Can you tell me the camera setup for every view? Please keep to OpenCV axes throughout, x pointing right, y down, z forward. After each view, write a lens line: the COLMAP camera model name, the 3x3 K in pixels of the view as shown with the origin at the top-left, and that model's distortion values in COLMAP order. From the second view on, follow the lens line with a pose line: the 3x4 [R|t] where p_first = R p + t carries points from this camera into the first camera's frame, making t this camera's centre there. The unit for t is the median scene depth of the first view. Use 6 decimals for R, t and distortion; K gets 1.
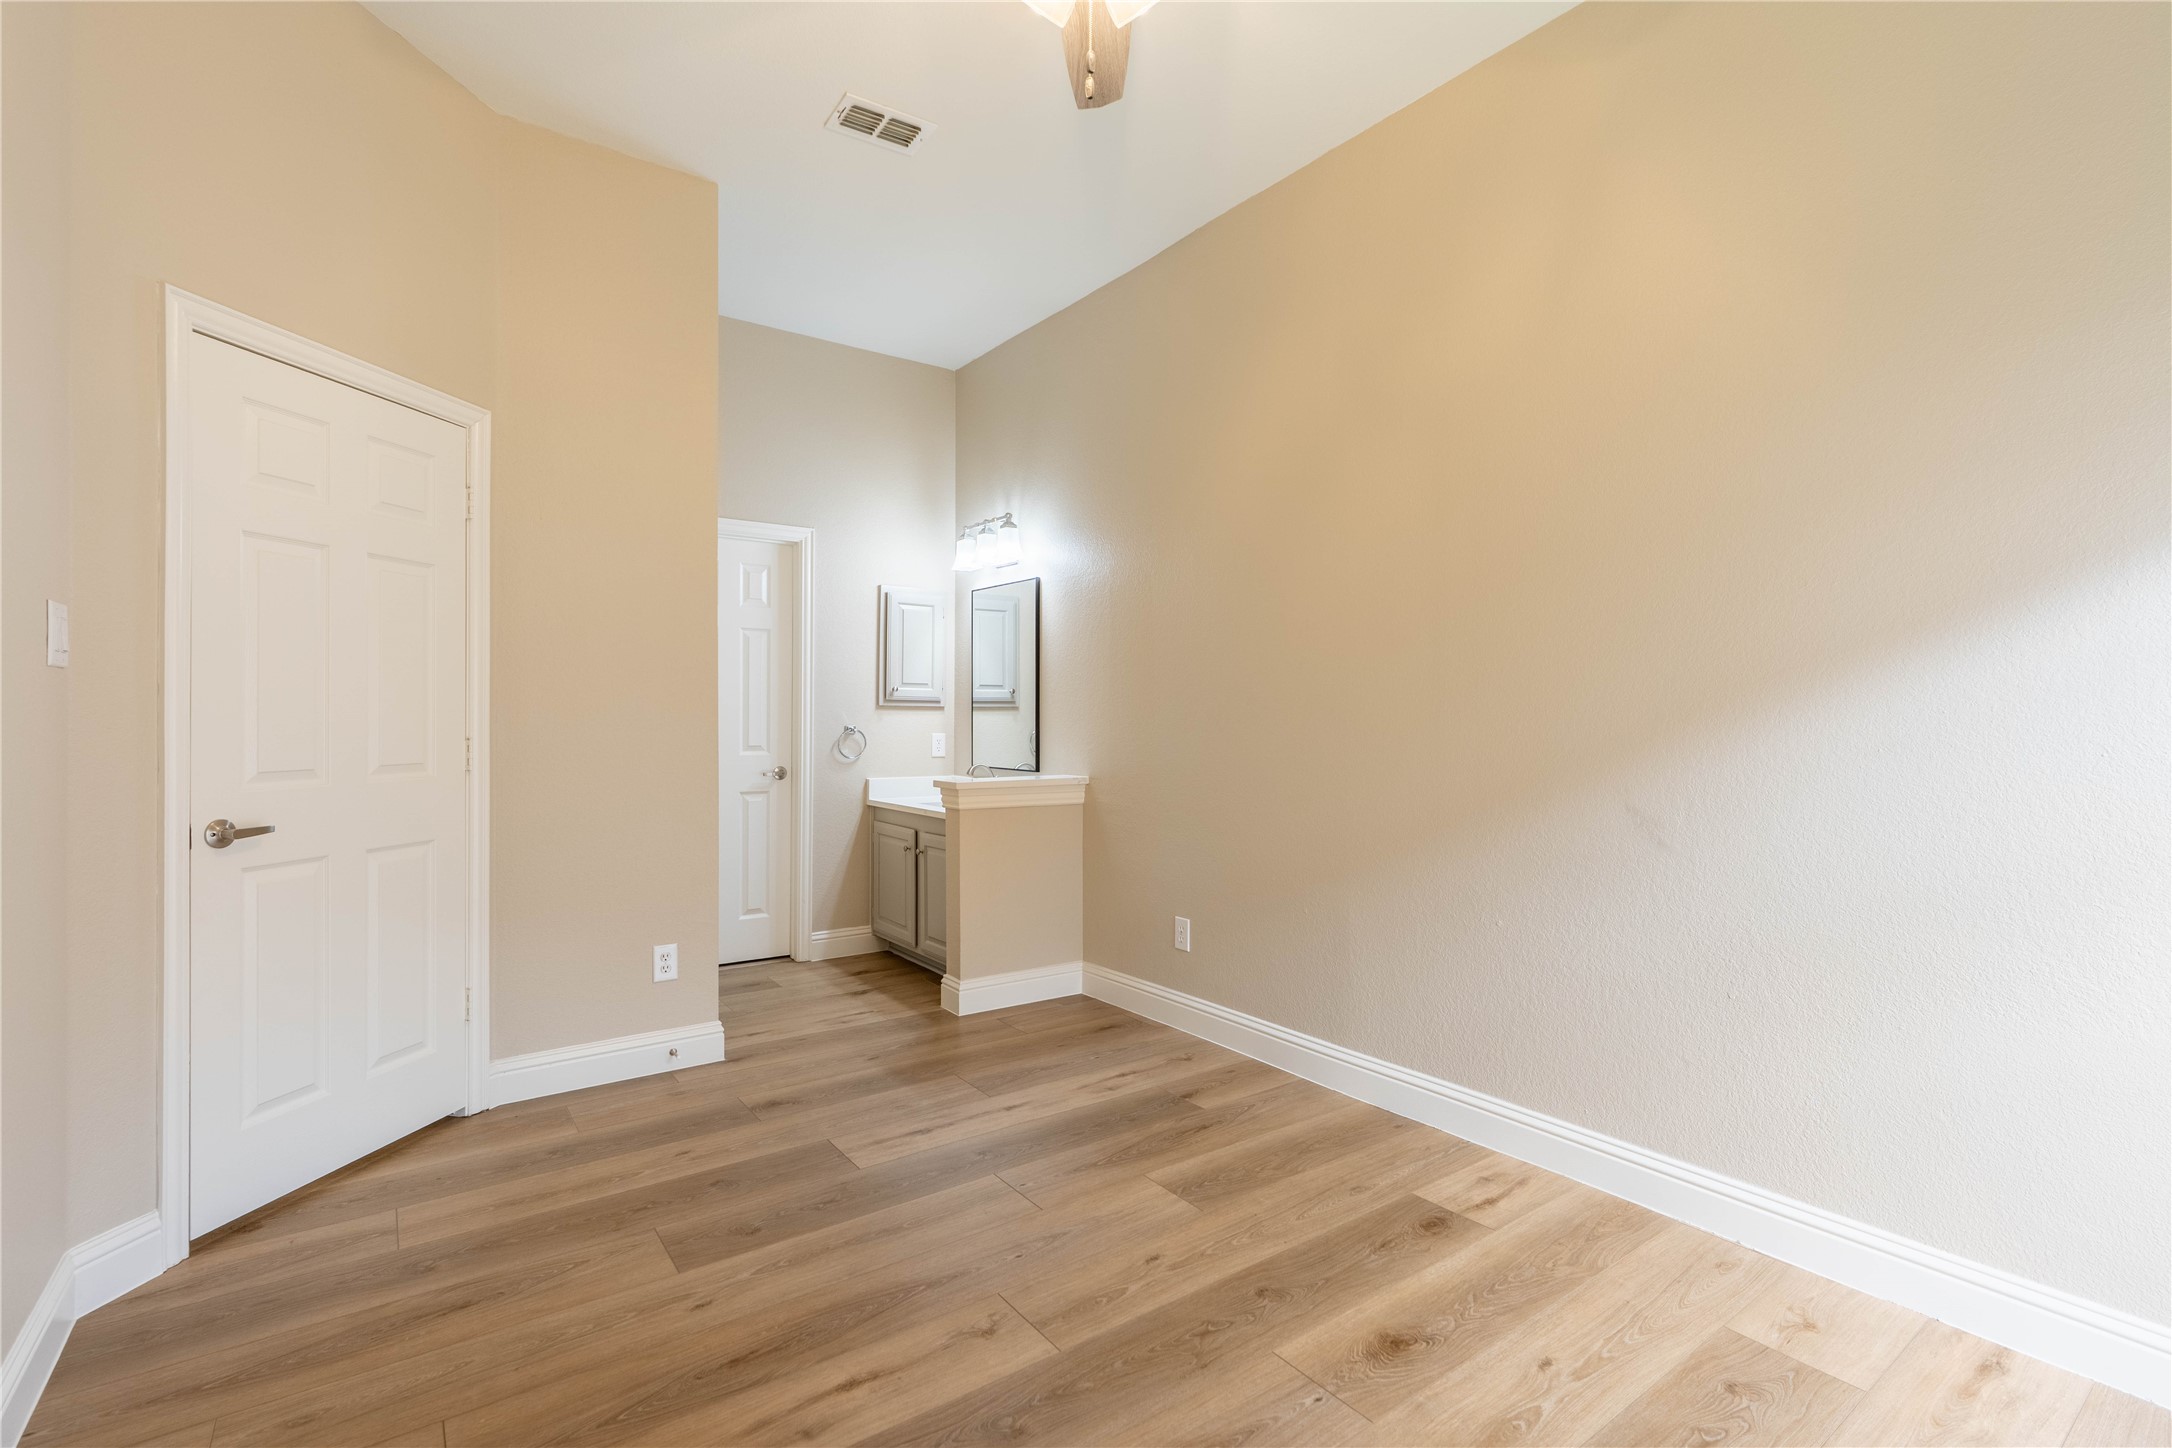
lens RADIAL K [[976.2, 0, 1094.9], [0, 976.2, 718.5], [0, 0, 1]] dist [0.000315, 0.000517]
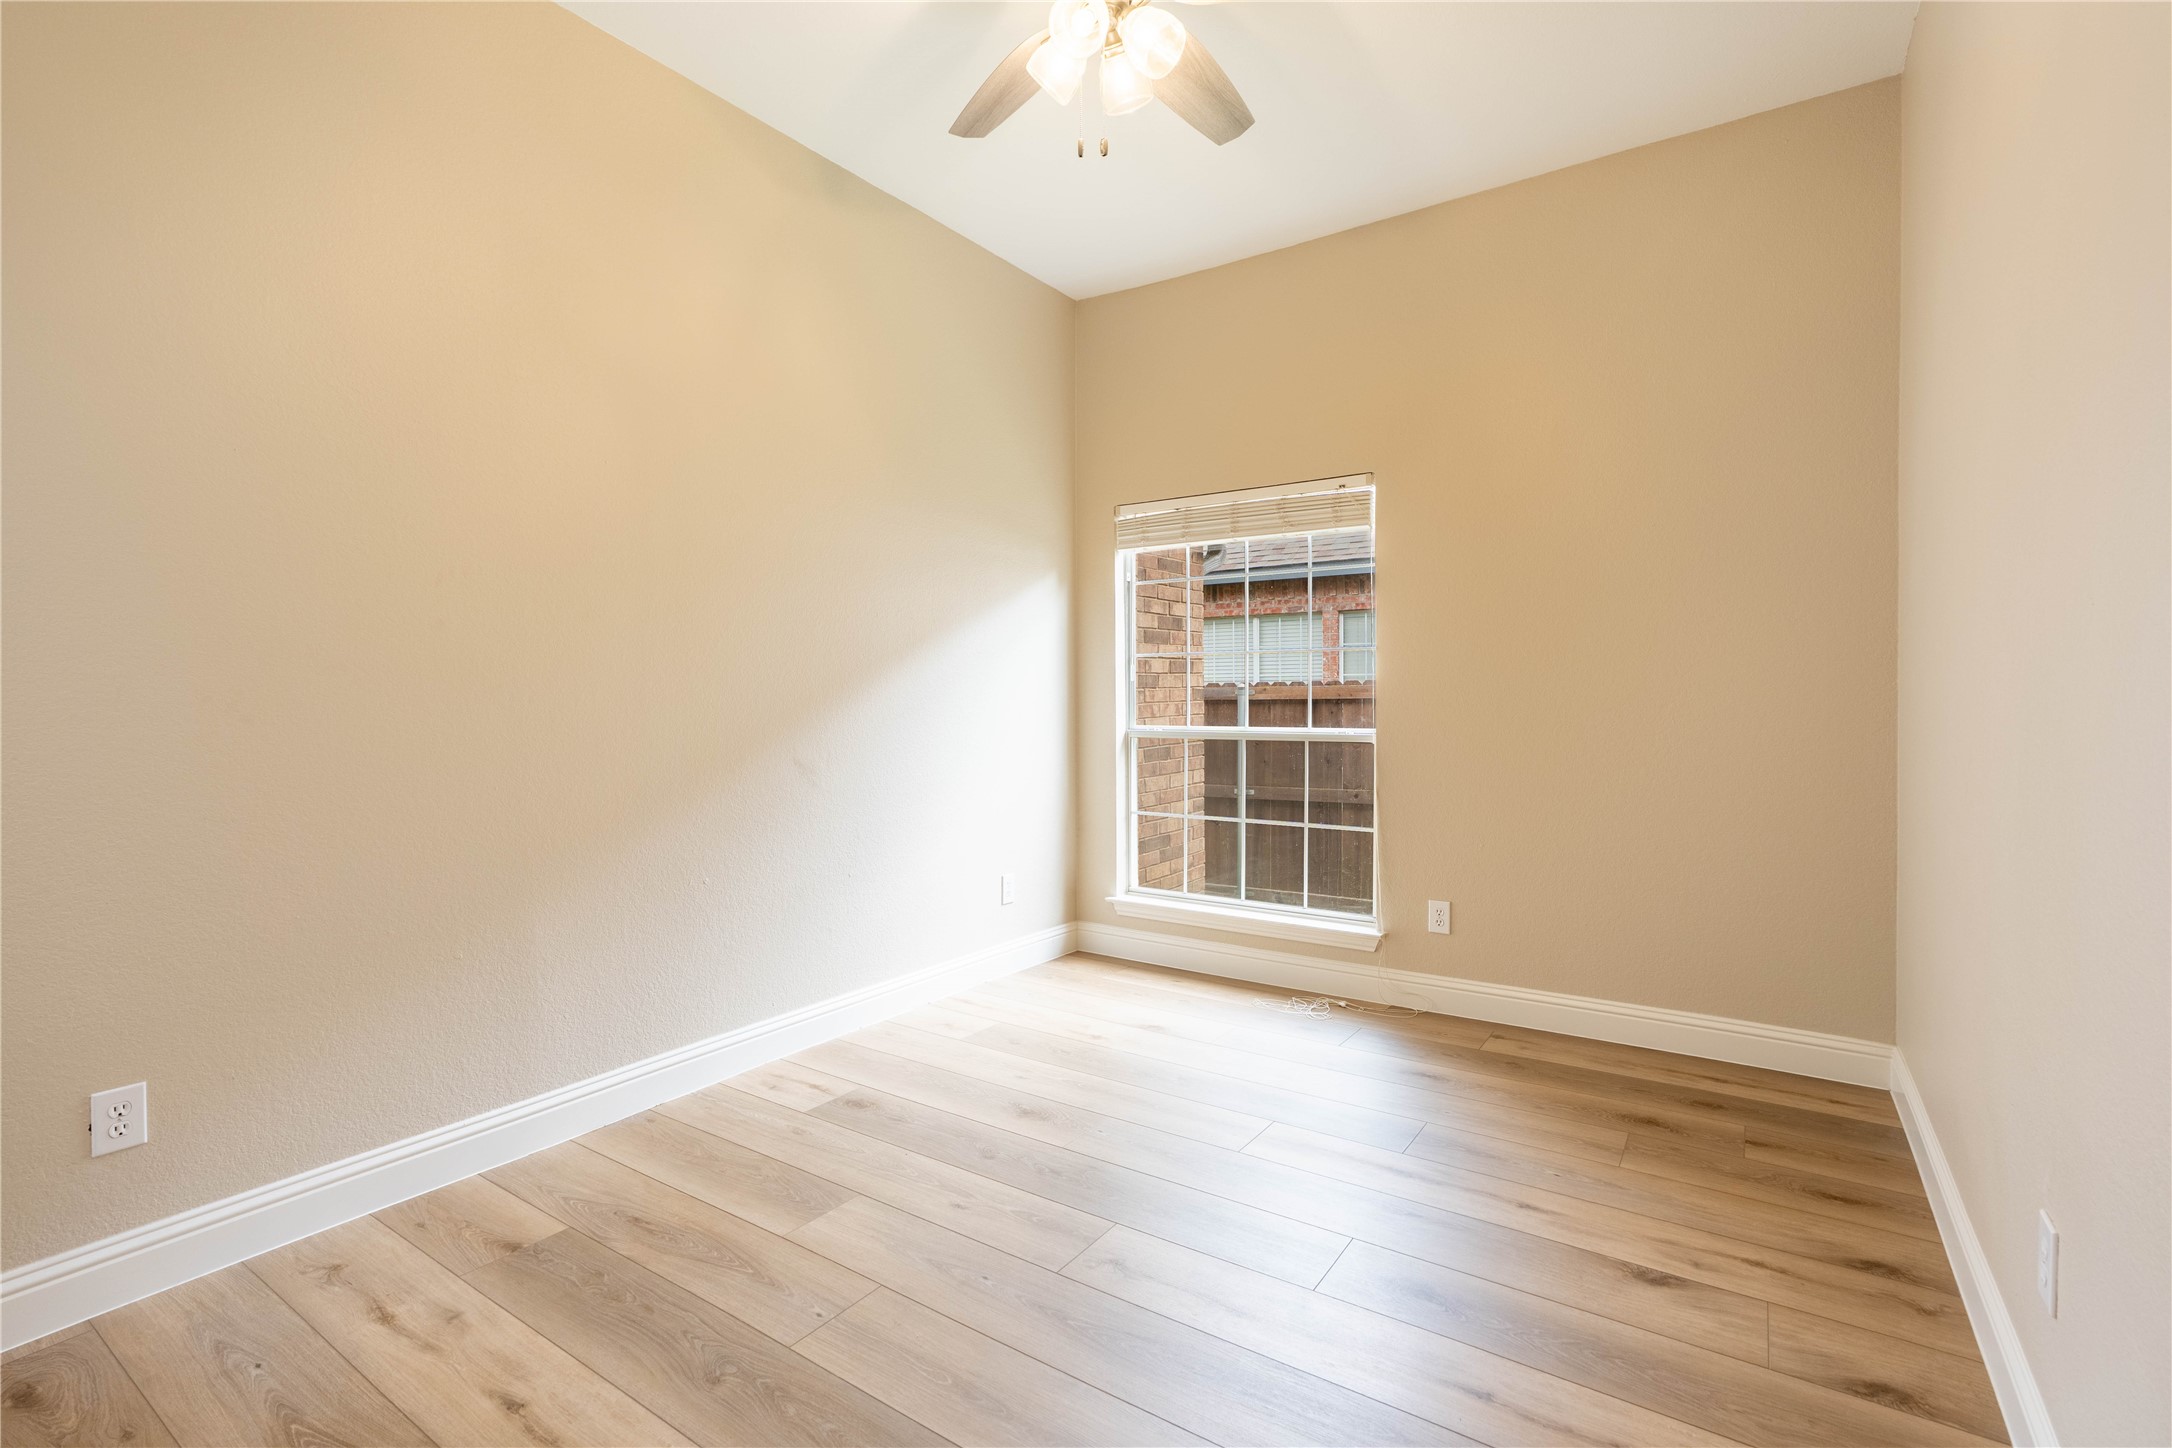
lens RADIAL K [[976.2, 0, 1085.5], [0, 976.2, 715.1], [0, 0, 1]] dist [0.000315, 0.000517]
pose [[-0.333156, -0.008651, 0.942832, -0.788346], [0.003420, 0.999940, 0.010384, 0.014234], [-0.942866, 0.006684, -0.333106, 0.993363]]
